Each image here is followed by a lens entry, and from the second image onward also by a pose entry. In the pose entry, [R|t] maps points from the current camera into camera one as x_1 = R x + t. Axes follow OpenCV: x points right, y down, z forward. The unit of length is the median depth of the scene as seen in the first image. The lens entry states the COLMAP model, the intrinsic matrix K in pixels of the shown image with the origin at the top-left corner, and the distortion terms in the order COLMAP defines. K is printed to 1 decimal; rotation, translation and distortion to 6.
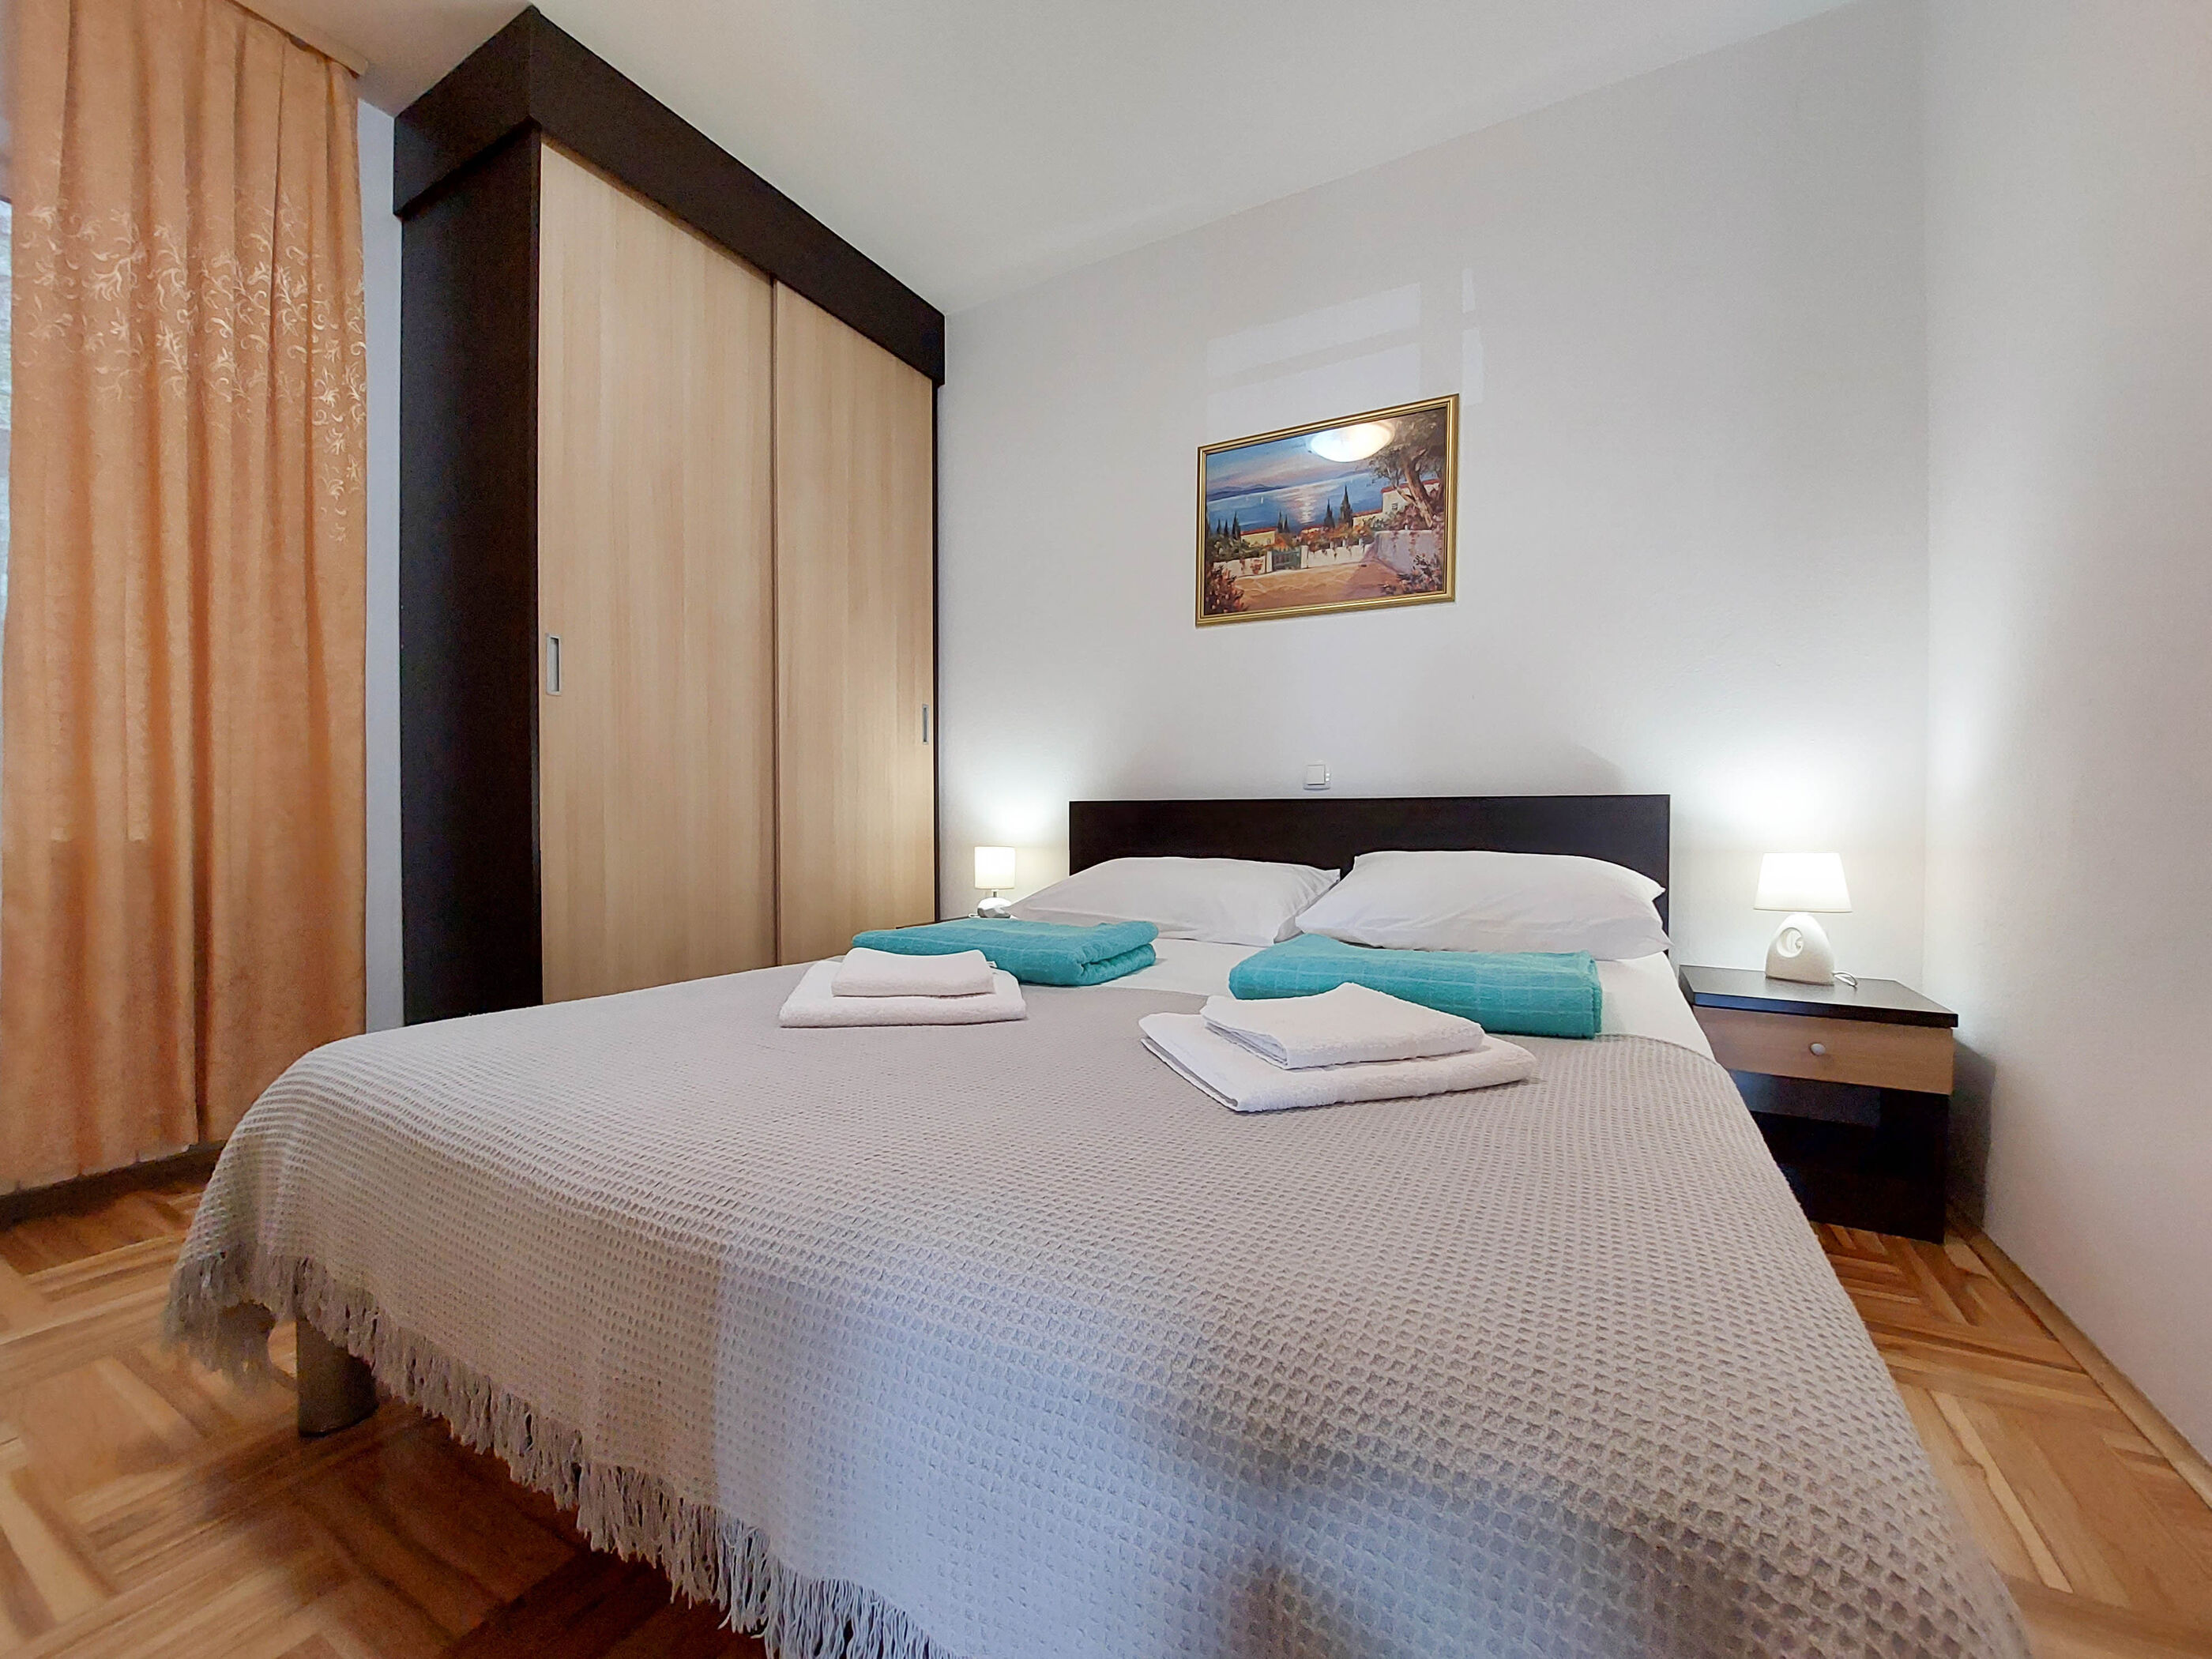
lens RADIAL K [[885.7, 0, 1101.1], [0, 885.7, 834.7], [0, 0, 1]] dist [-0.015512, -0.001596]
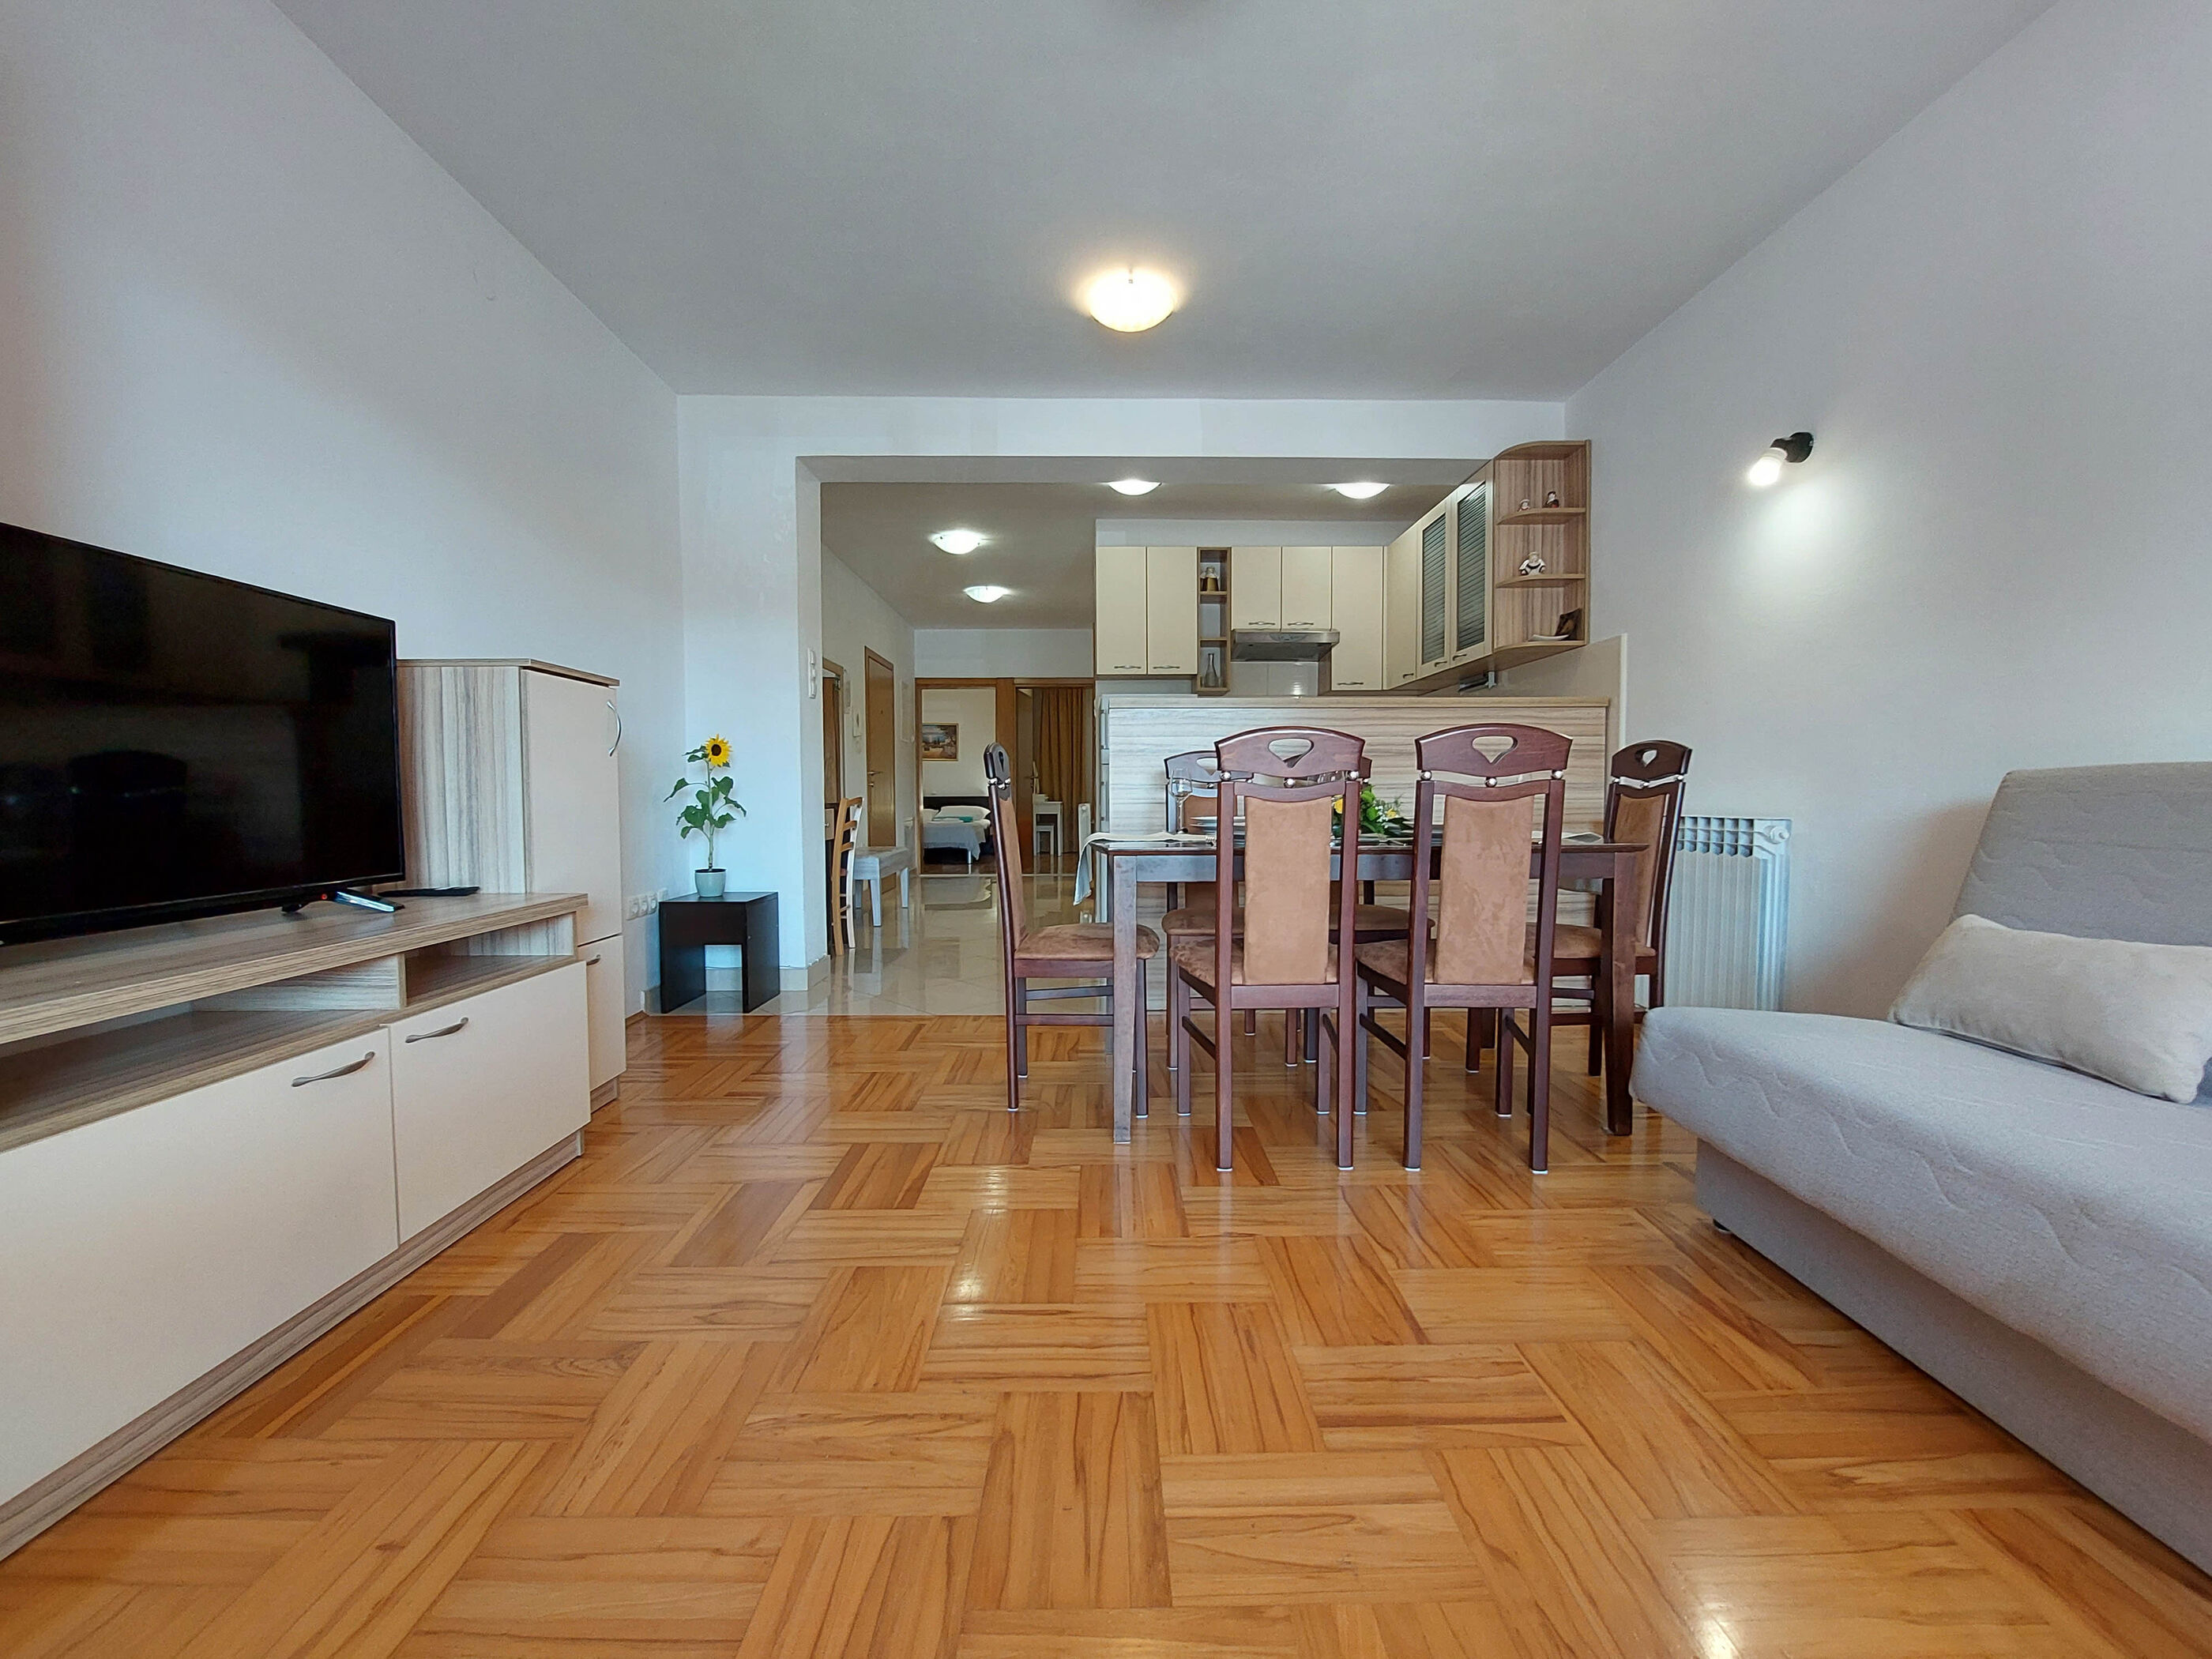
lens RADIAL K [[885.7, 0, 1096.9], [0, 885.7, 835.0], [0, 0, 1]] dist [-0.015512, -0.001596]
pose [[0.870416, -0.022566, 0.491799, -1.501338], [0.008226, 0.999476, 0.031301, 0.031920], [-0.492248, -0.023200, 0.870146, -4.054707]]
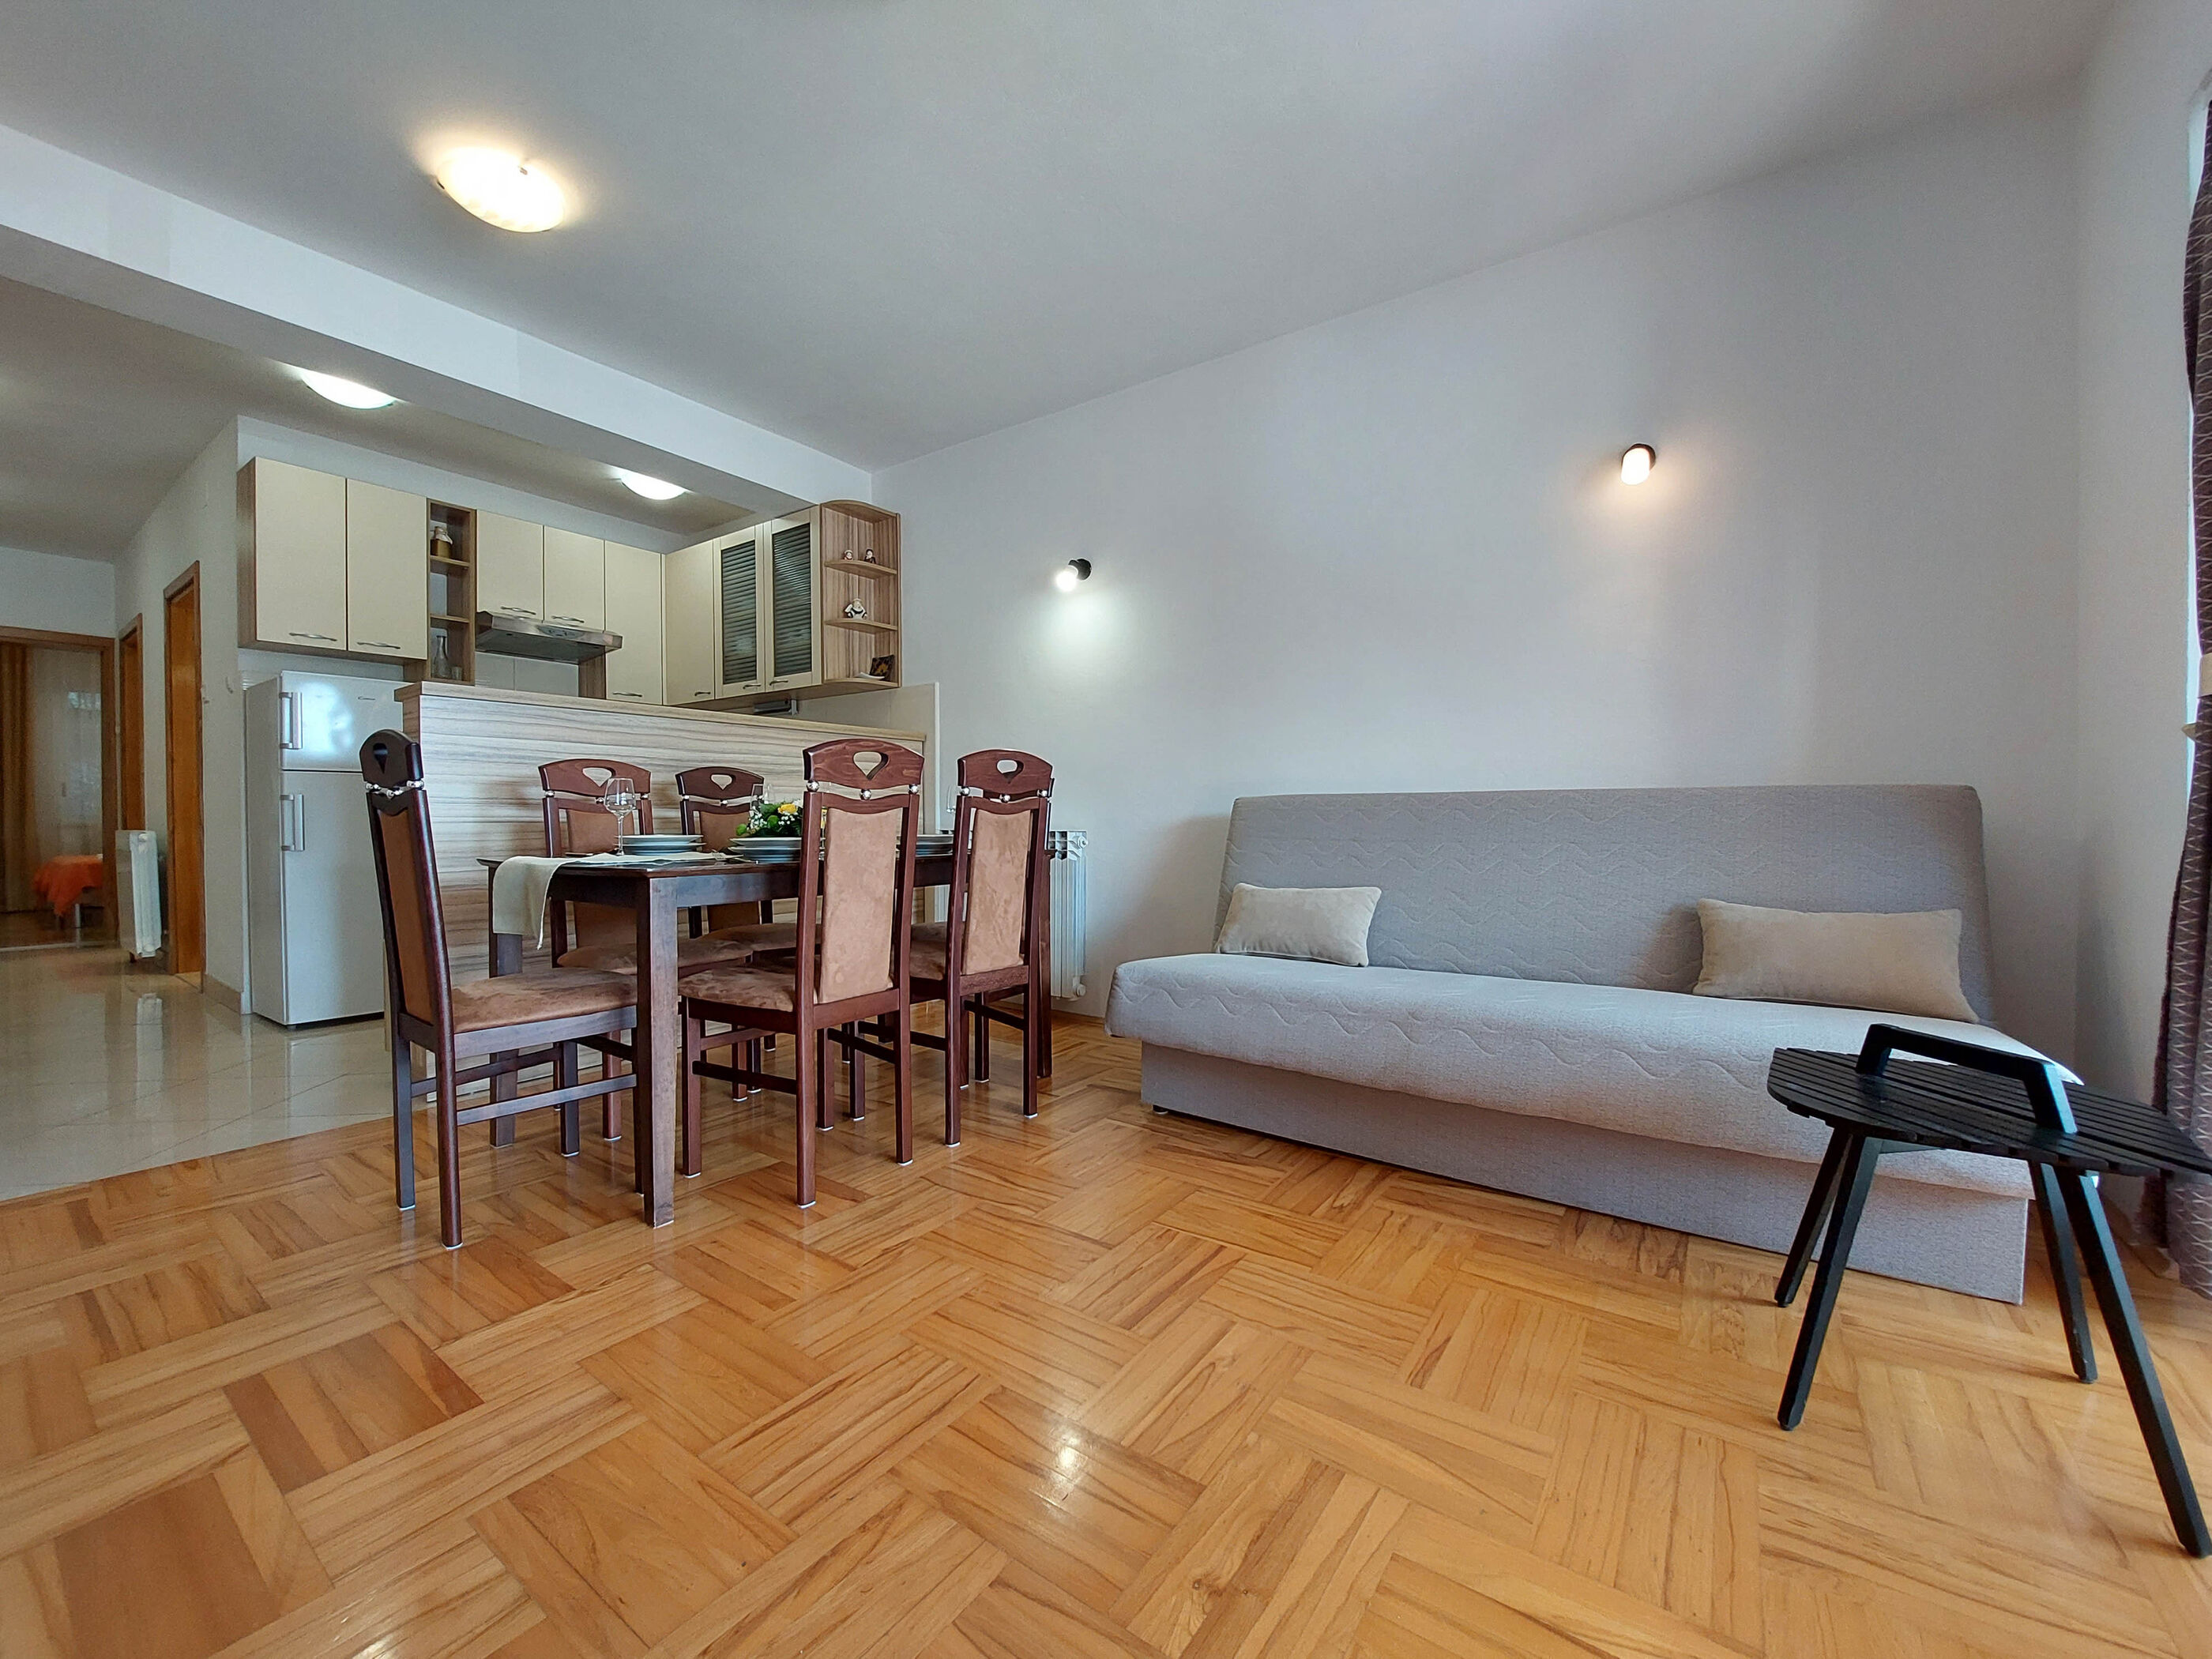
lens RADIAL K [[885.7, 0, 1109.4], [0, 885.7, 836.1], [0, 0, 1]] dist [-0.015512, -0.001596]
pose [[0.102878, -0.015774, 0.994569, -1.744481], [0.016124, 0.999769, 0.014189, 0.041076], [-0.994563, 0.014577, 0.103108, -3.742475]]
